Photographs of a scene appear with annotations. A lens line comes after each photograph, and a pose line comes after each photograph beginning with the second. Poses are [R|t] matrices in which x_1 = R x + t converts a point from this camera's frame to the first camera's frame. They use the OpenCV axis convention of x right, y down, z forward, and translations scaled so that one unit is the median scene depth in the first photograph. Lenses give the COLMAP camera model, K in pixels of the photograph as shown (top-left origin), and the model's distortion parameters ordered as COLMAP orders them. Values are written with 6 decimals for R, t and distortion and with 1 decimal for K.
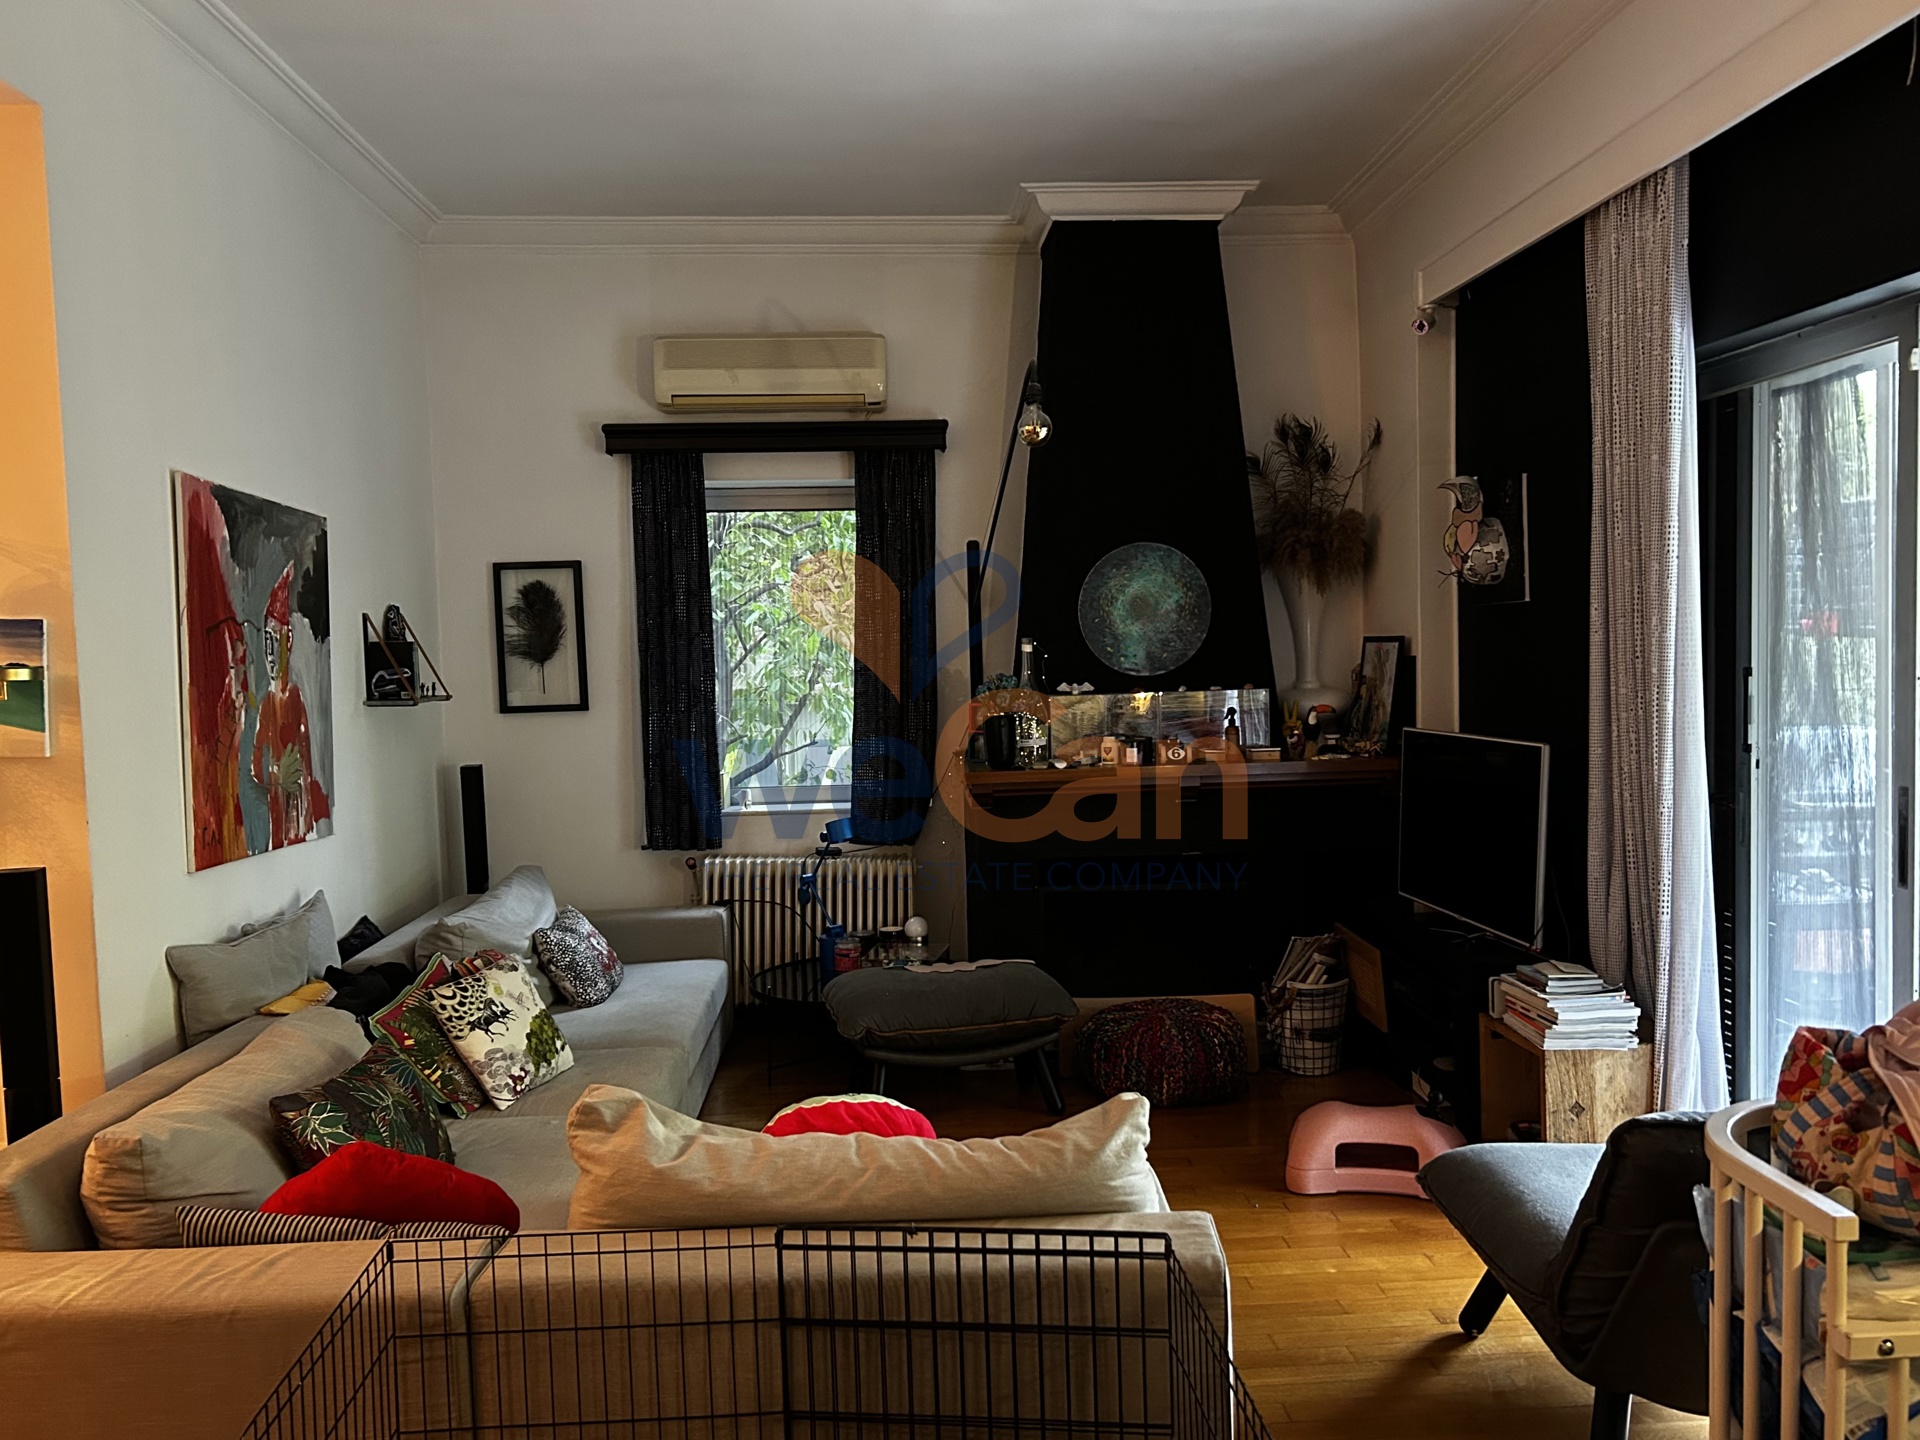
lens RADIAL K [[1513.2, 0, 962.2], [0, 1513.2, 733.4], [0, 0, 1]] dist [0.068436, -0.096816]
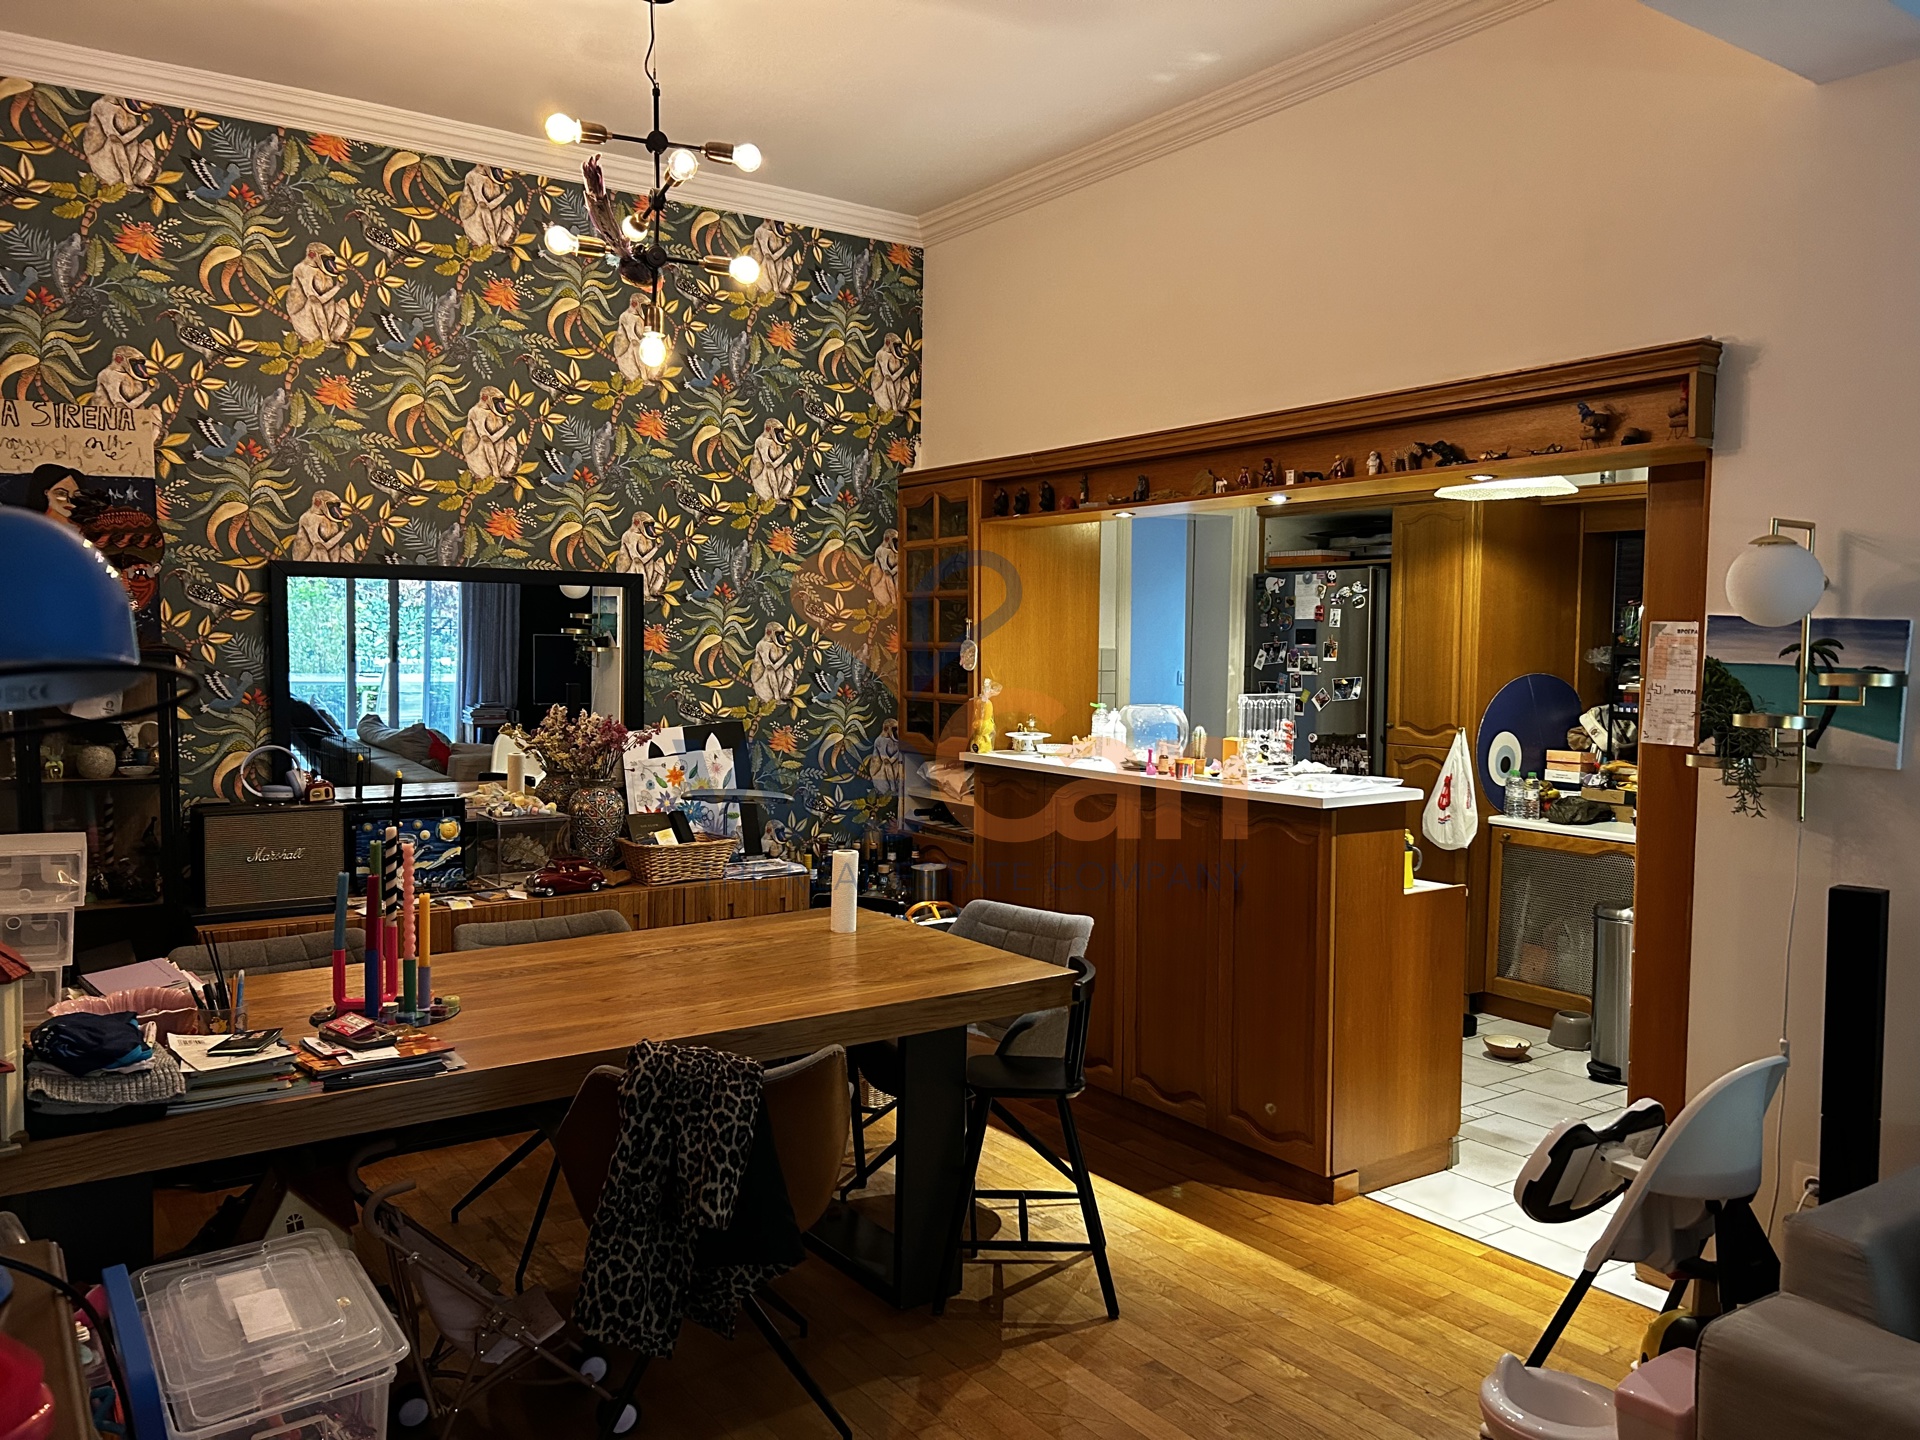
lens RADIAL K [[1444.4, 0, 971.6], [0, 1444.4, 733.0], [0, 0, 1]] dist [0.055586, -0.067683]
pose [[0.533726, 0.082663, -0.841608, -0.101251], [-0.070429, 0.996099, 0.053174, -0.009030], [0.842720, 0.030893, 0.537466, 0.038552]]
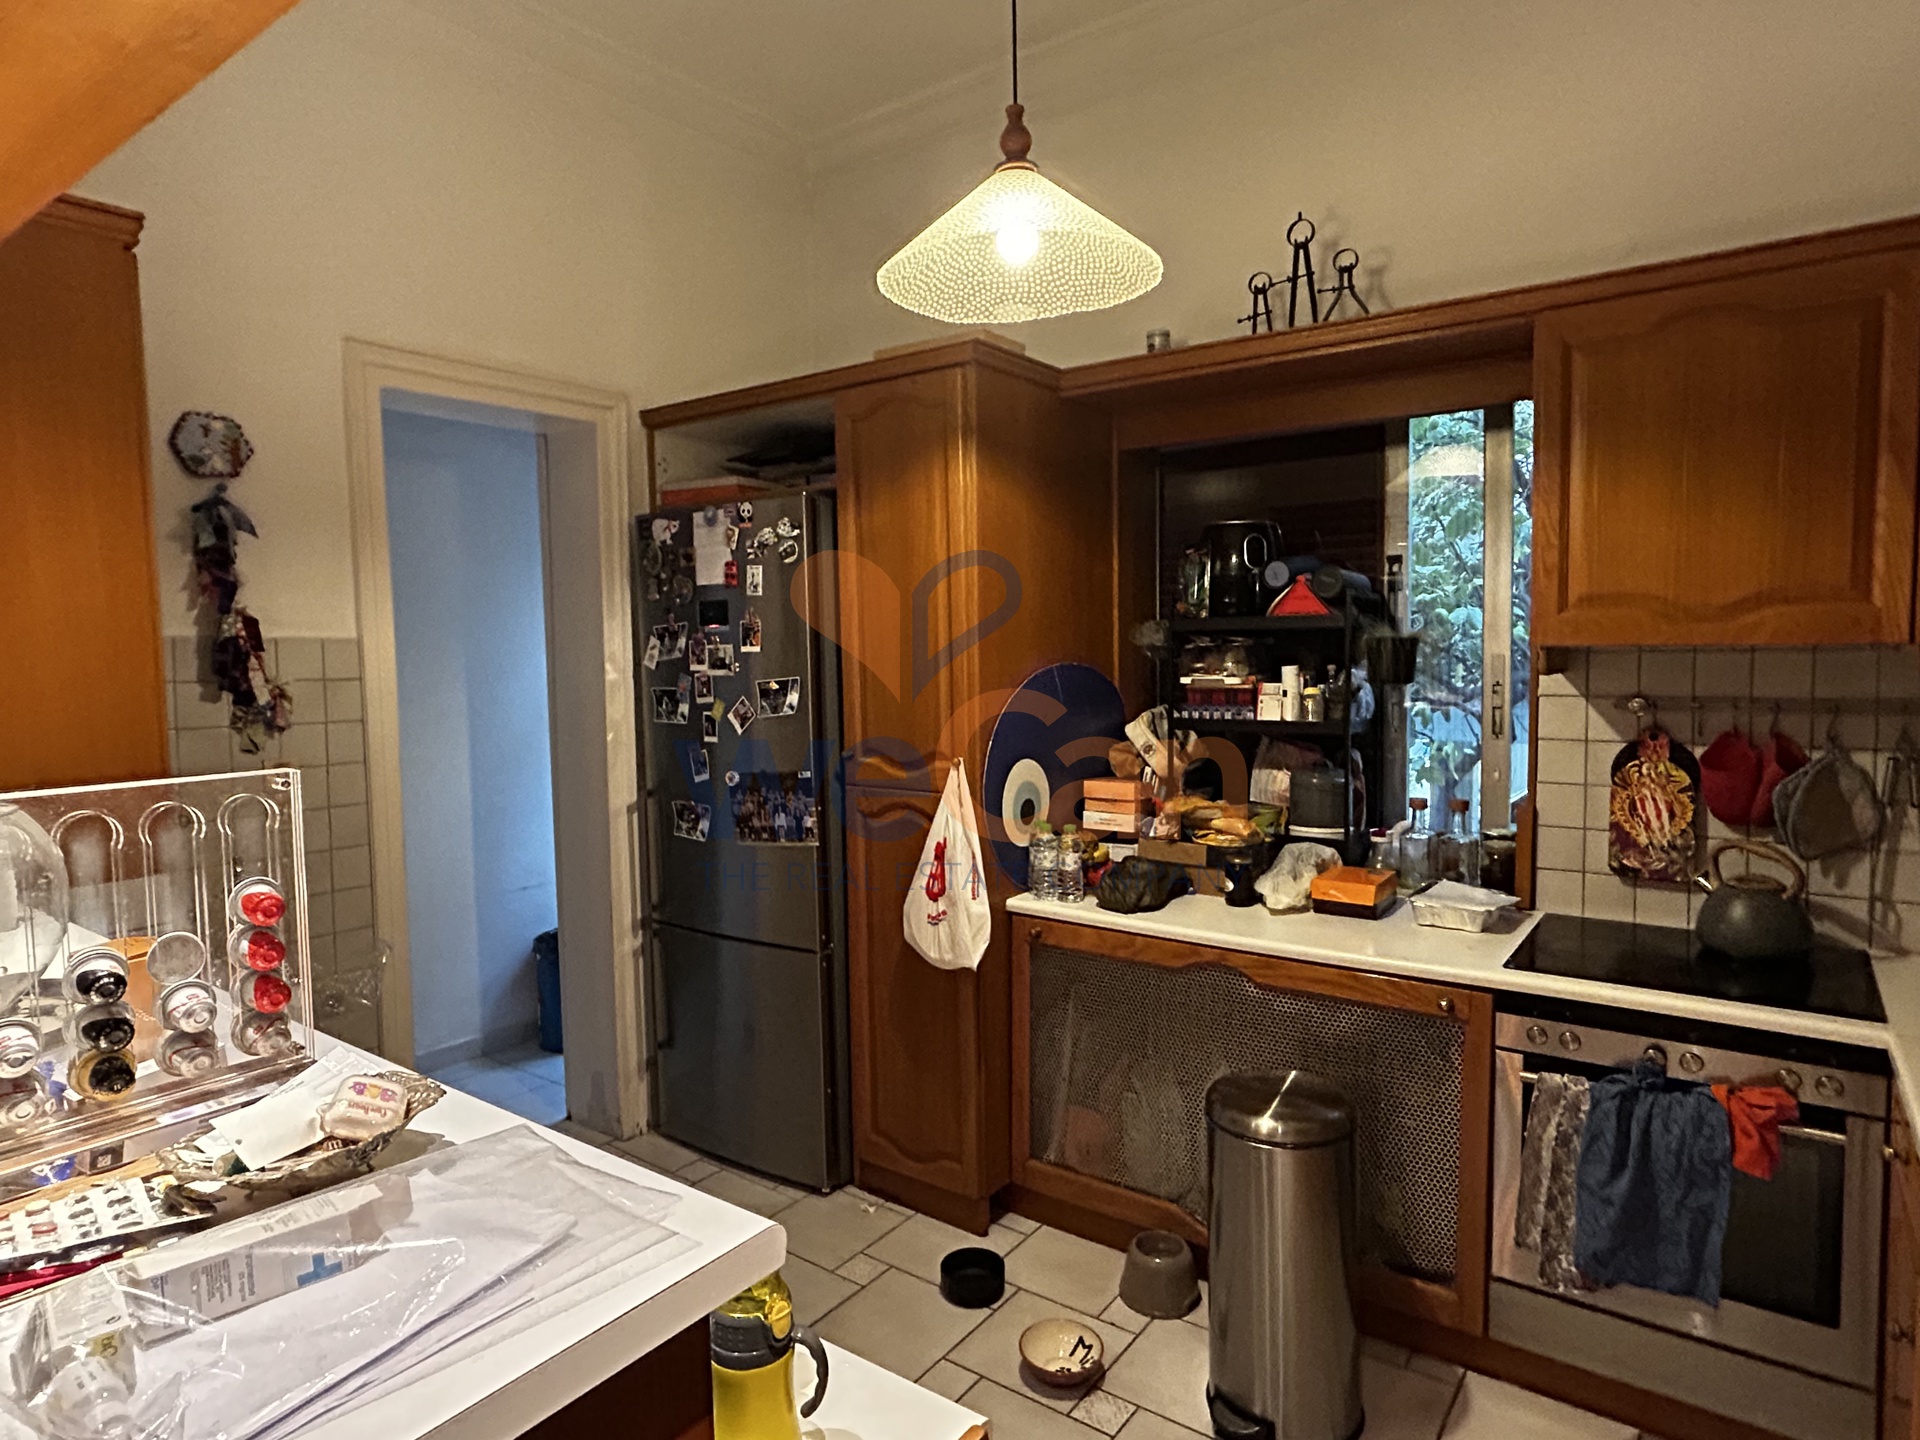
lens RADIAL K [[1113.4, 0, 966.7], [0, 1113.4, 716.0], [0, 0, 1]] dist [0.004035, 0.000180]
pose [[0.775845, 0.052506, -0.628735, -0.539369], [-0.039634, 0.998619, 0.034488, -0.017304], [0.629677, -0.001838, 0.776855, 0.589821]]
